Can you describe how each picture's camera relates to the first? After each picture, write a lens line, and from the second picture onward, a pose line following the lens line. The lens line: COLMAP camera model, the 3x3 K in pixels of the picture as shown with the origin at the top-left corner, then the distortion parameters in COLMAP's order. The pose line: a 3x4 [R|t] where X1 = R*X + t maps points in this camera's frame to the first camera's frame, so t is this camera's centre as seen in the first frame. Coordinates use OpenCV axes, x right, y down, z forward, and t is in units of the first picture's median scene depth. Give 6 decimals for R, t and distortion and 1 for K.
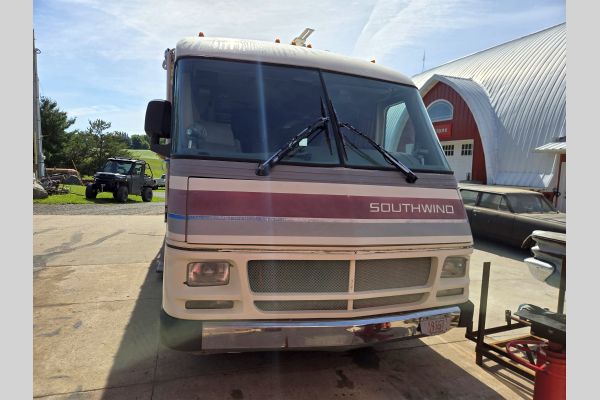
lens RADIAL K [[362.5, 0, 288.9], [0, 362.5, 196.3], [0, 0, 1]] dist [0.052326, -0.049768]
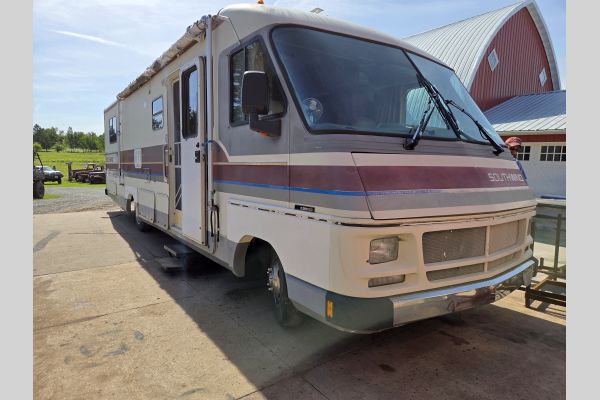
lens RADIAL K [[362.5, 0, 288.9], [0, 362.5, 196.3], [0, 0, 1]] dist [0.052326, -0.049768]
pose [[0.948959, -0.055311, 0.310512, -0.722509], [0.045875, 0.998239, 0.037615, 0.018719], [-0.312046, -0.021450, 0.949825, 0.142733]]
